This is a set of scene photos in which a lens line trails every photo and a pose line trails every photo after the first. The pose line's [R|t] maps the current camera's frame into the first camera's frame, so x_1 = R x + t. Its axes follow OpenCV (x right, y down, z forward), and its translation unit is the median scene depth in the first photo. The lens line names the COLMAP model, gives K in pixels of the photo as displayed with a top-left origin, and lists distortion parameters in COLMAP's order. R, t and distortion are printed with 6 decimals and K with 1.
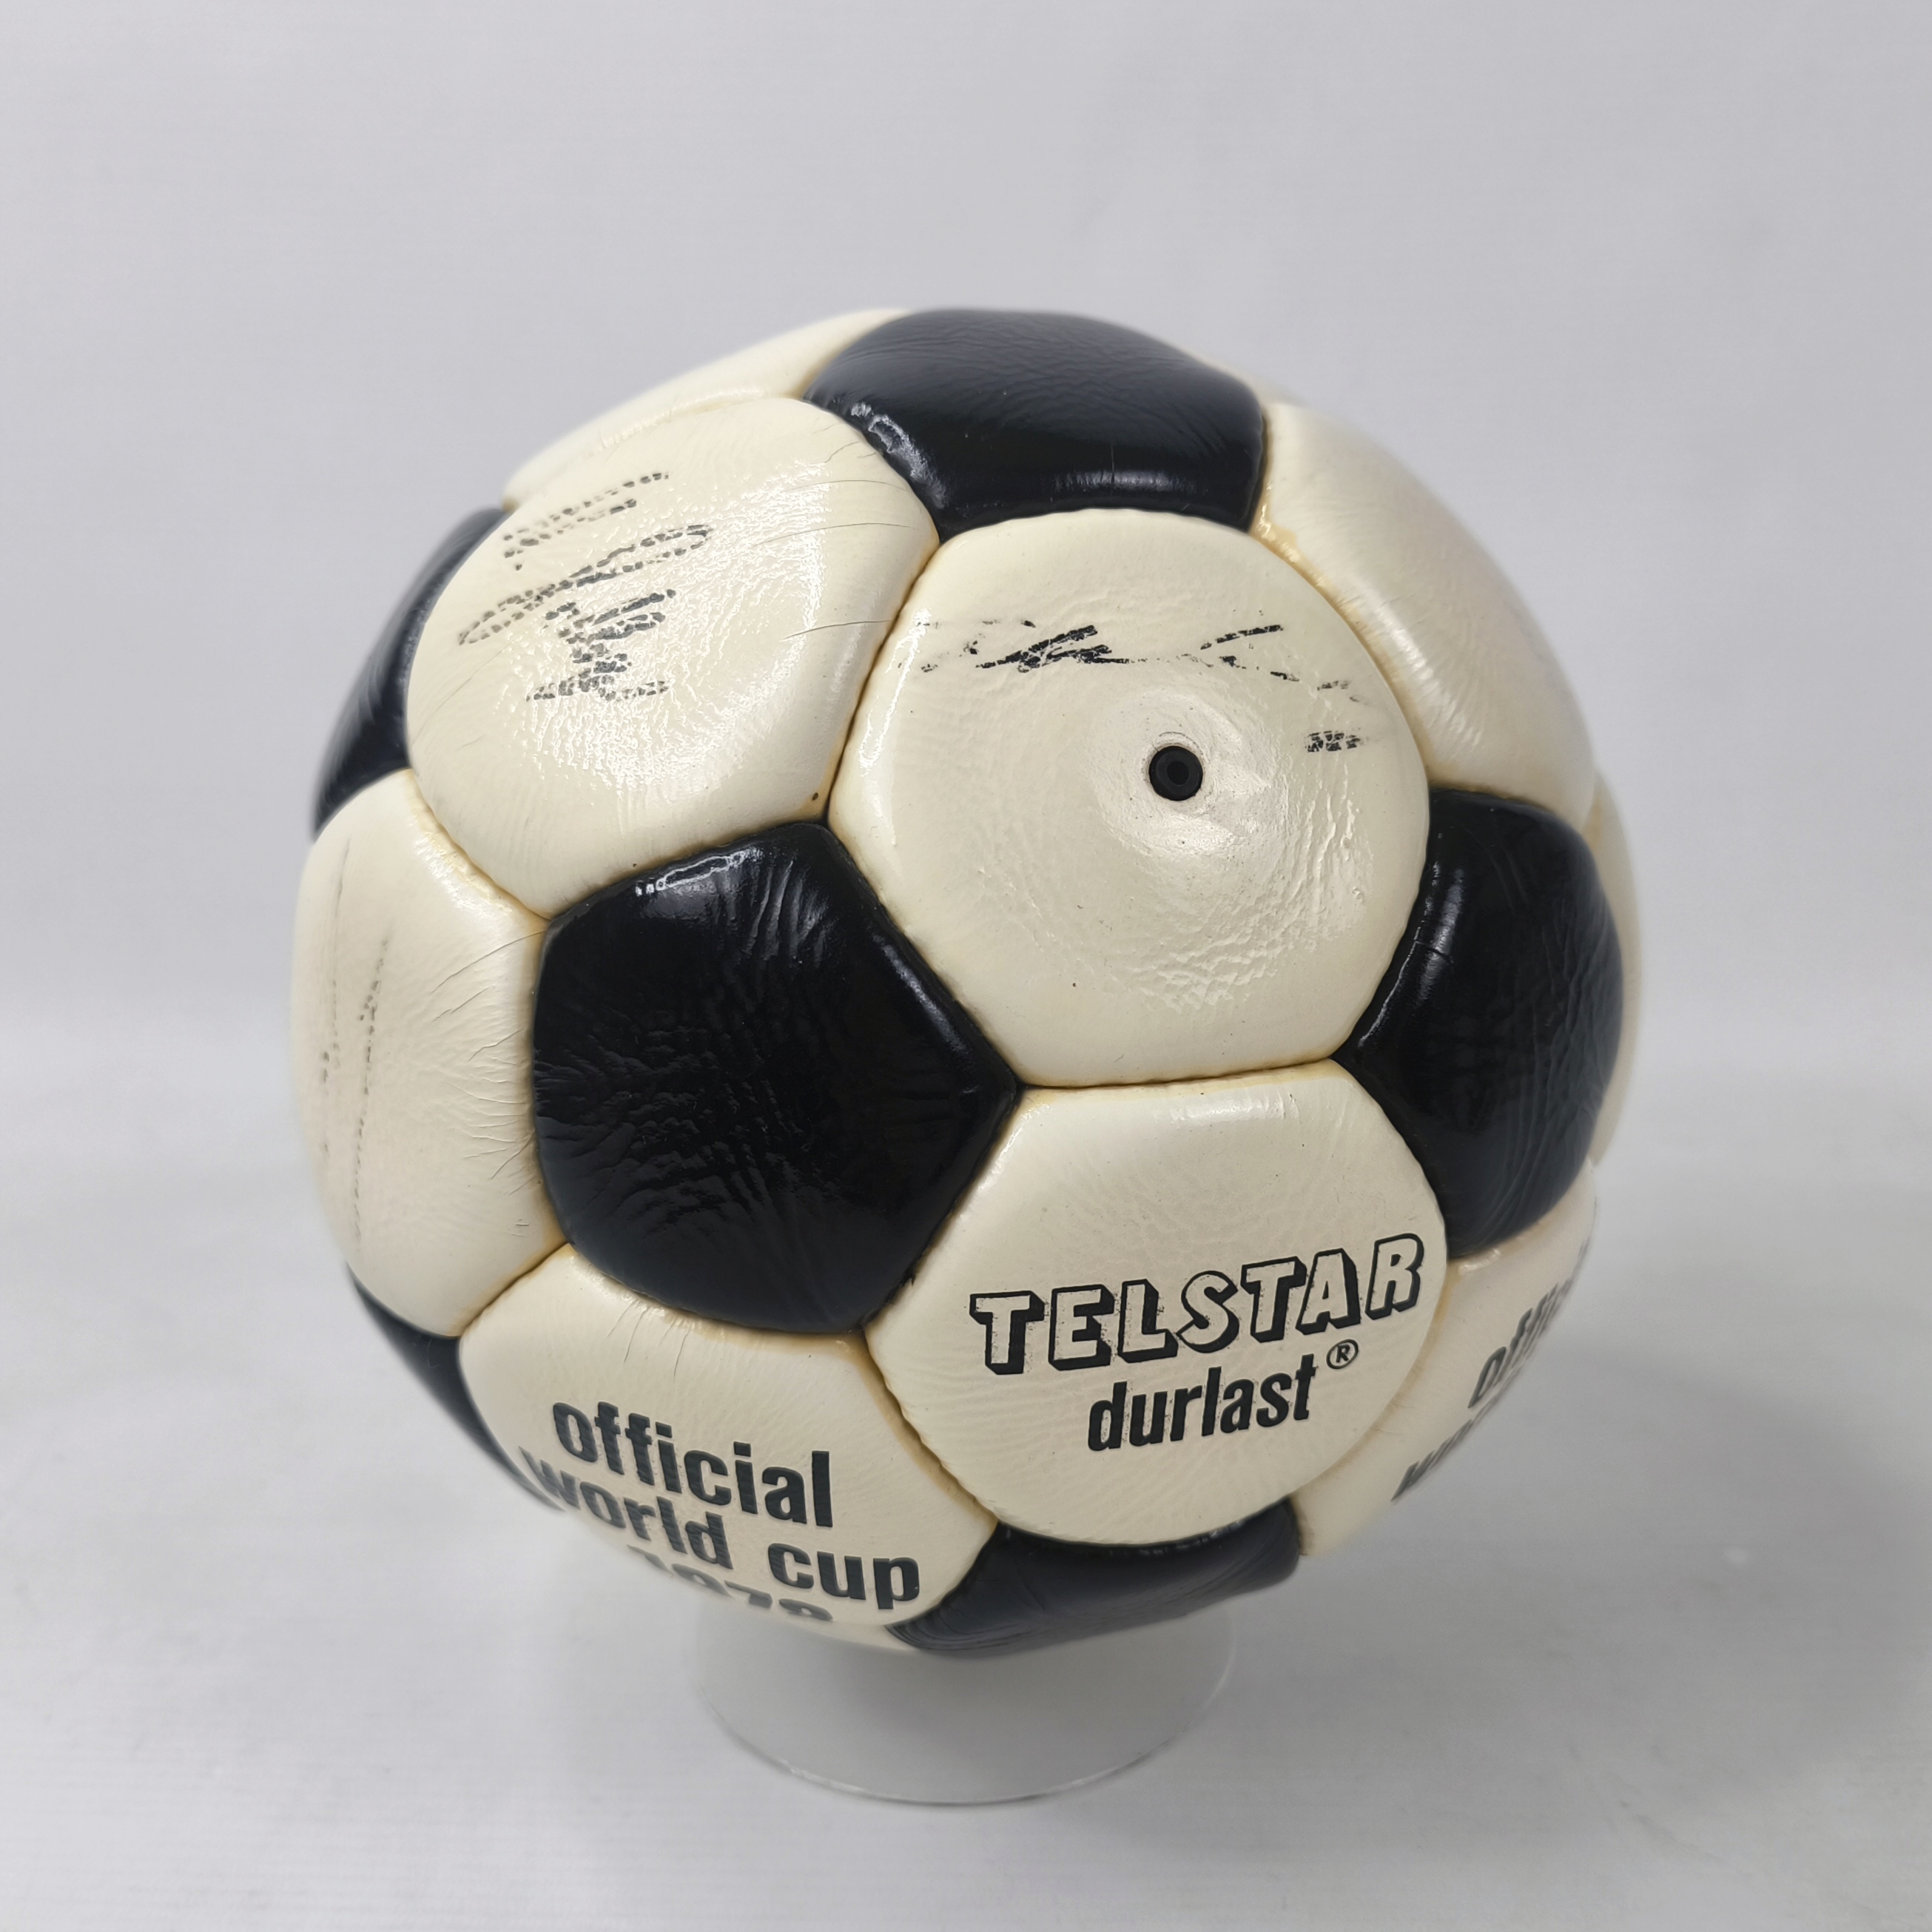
lens RADIAL K [[2153.1, 0, 1012.0], [0, 2153.1, 1022.8], [0, 0, 1]] dist [0.228185, -1.265466]
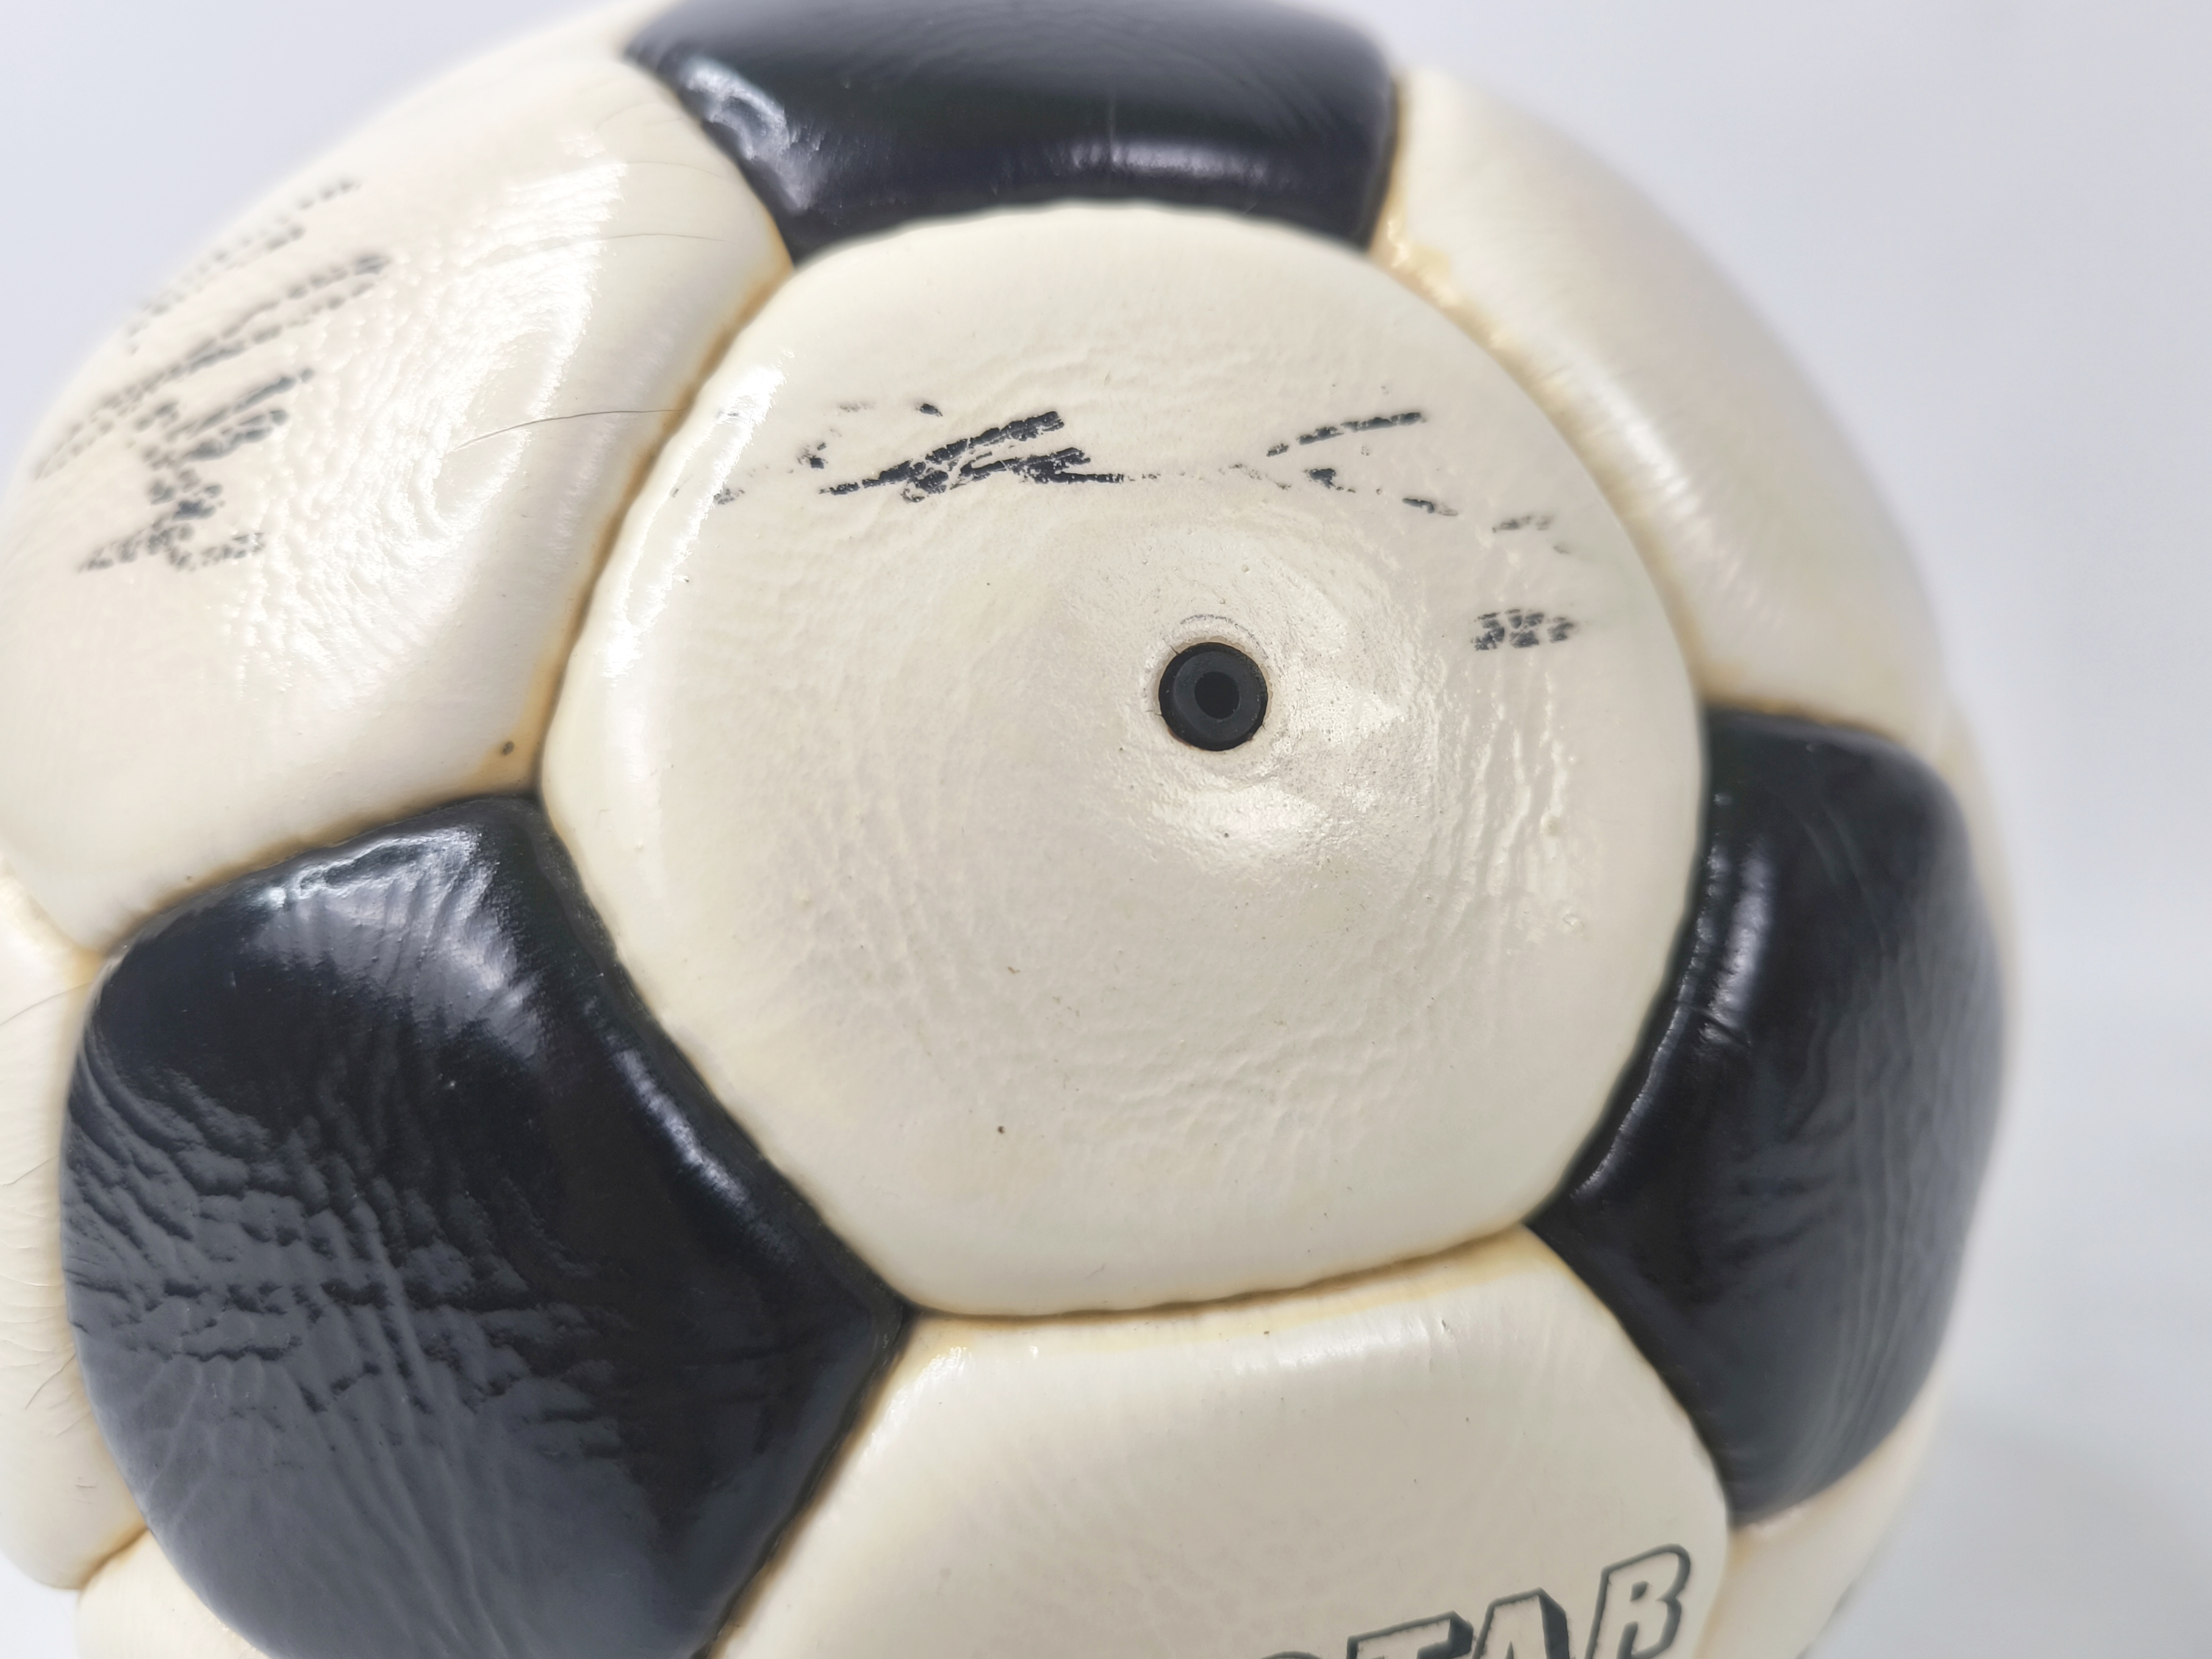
lens RADIAL K [[1842.2, 0, 1100.0], [0, 1842.2, 822.6], [0, 0, 1]] dist [-0.031621, -0.005022]
pose [[0.997682, -0.001644, -0.068028, 0.076588], [0.001423, 0.999994, -0.003305, -0.082302], [0.068033, 0.003200, 0.997678, 0.554578]]
